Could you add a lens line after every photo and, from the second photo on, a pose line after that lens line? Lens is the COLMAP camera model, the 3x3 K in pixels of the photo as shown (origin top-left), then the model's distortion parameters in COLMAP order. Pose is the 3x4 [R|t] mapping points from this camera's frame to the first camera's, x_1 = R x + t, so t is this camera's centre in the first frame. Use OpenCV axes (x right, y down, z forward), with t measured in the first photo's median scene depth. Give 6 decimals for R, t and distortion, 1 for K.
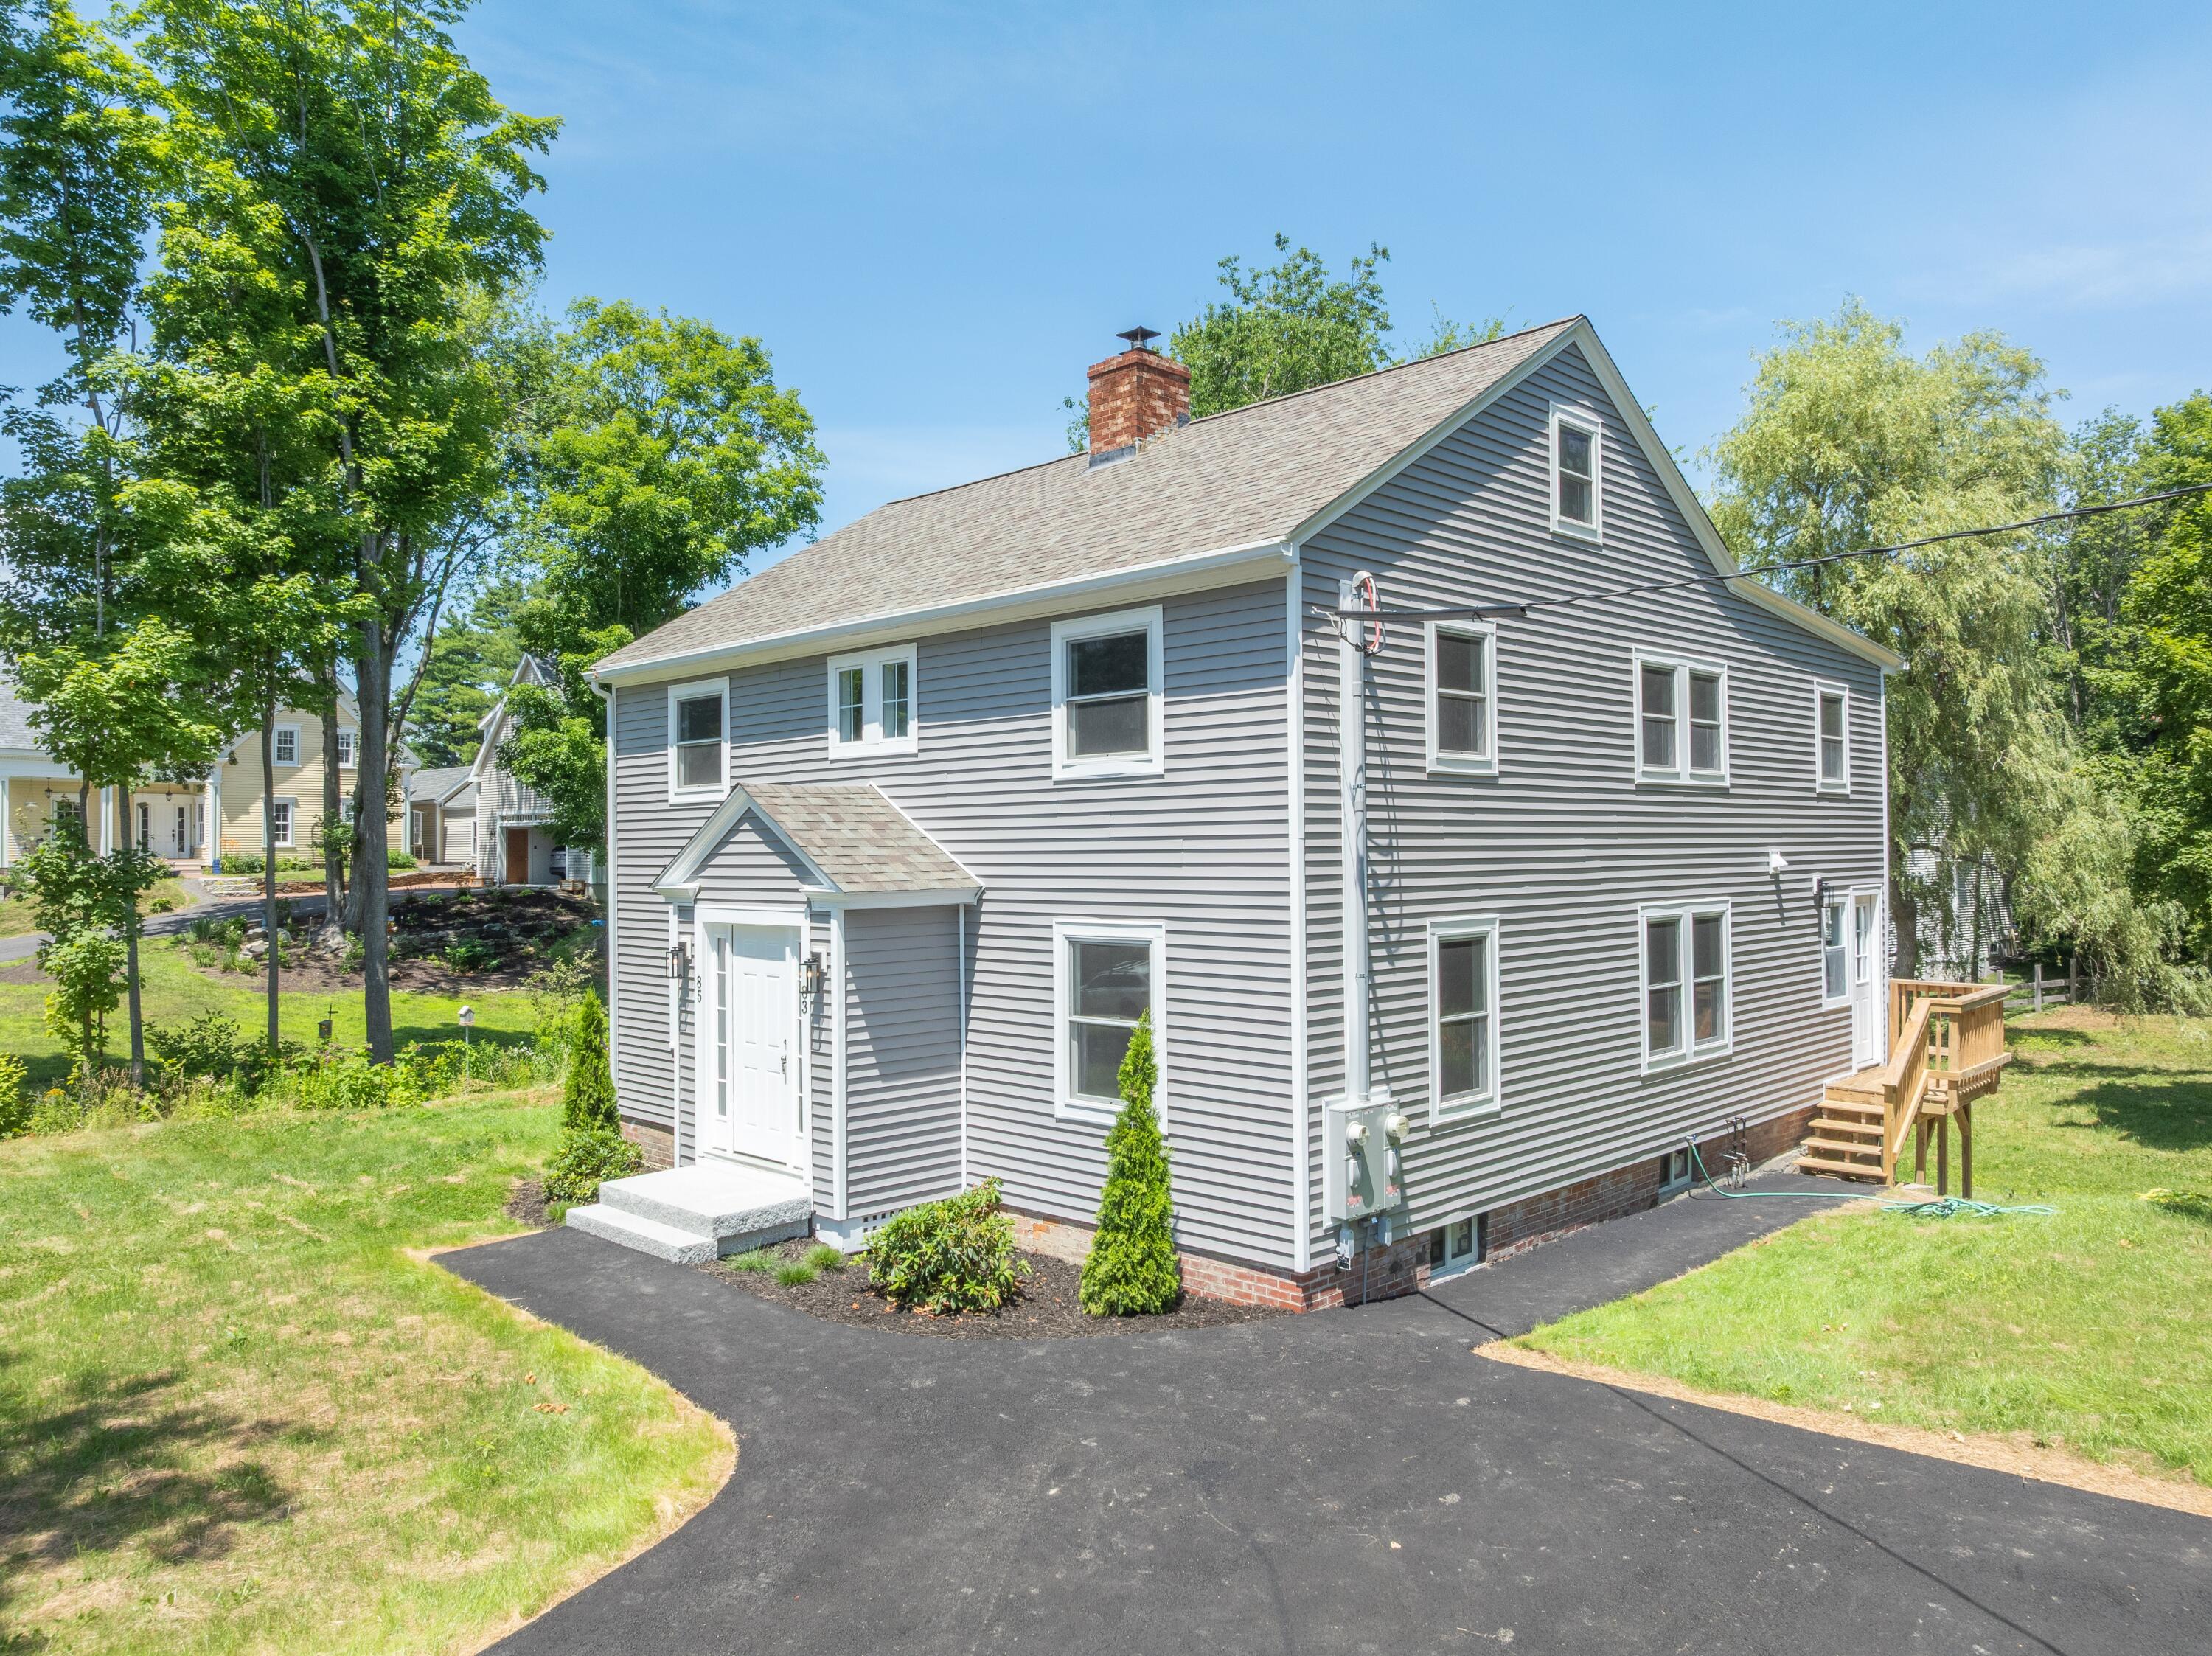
lens RADIAL K [[1572.0, 0, 1085.8], [0, 1572.0, 812.8], [0, 0, 1]] dist [-0.042421, 0.007900]
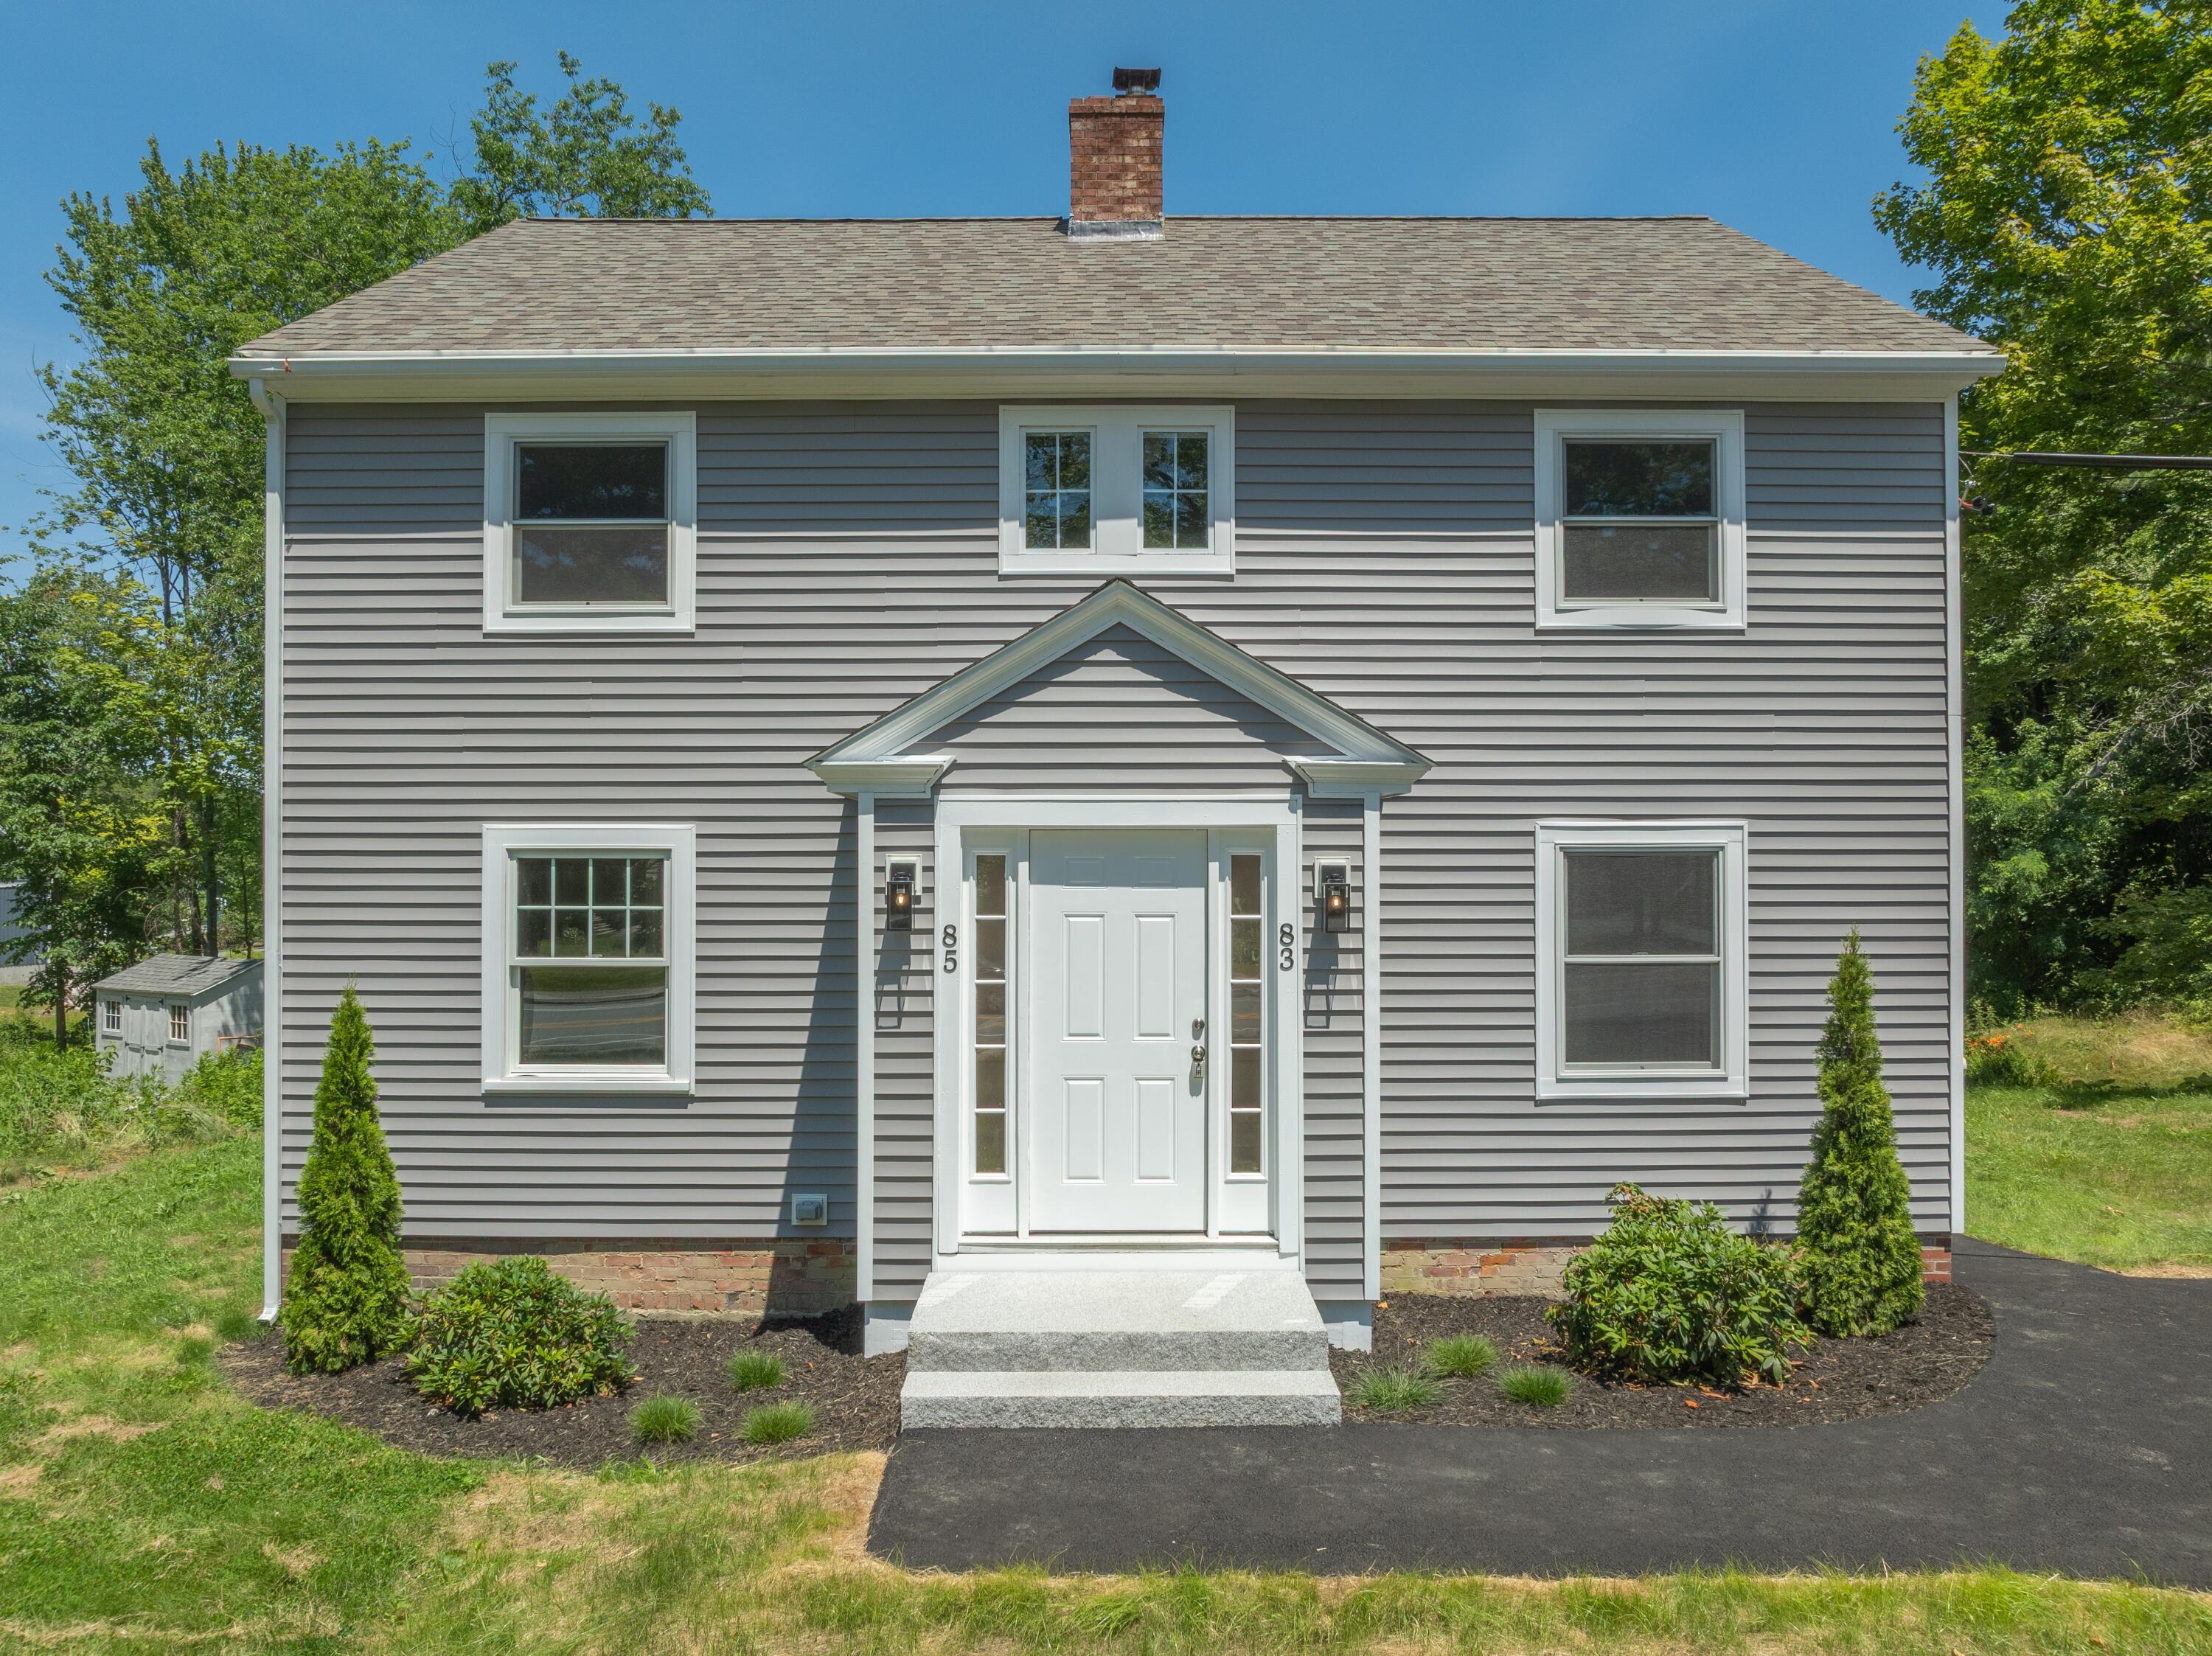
lens RADIAL K [[1572.0, 0, 1093.2], [0, 1572.0, 852.9], [0, 0, 1]] dist [-0.042421, 0.007900]
pose [[0.701224, 0.016509, 0.712750, -0.661068], [-0.024057, 0.999710, 0.000511, 0.084921], [-0.712535, -0.017505, 0.701418, 0.635194]]
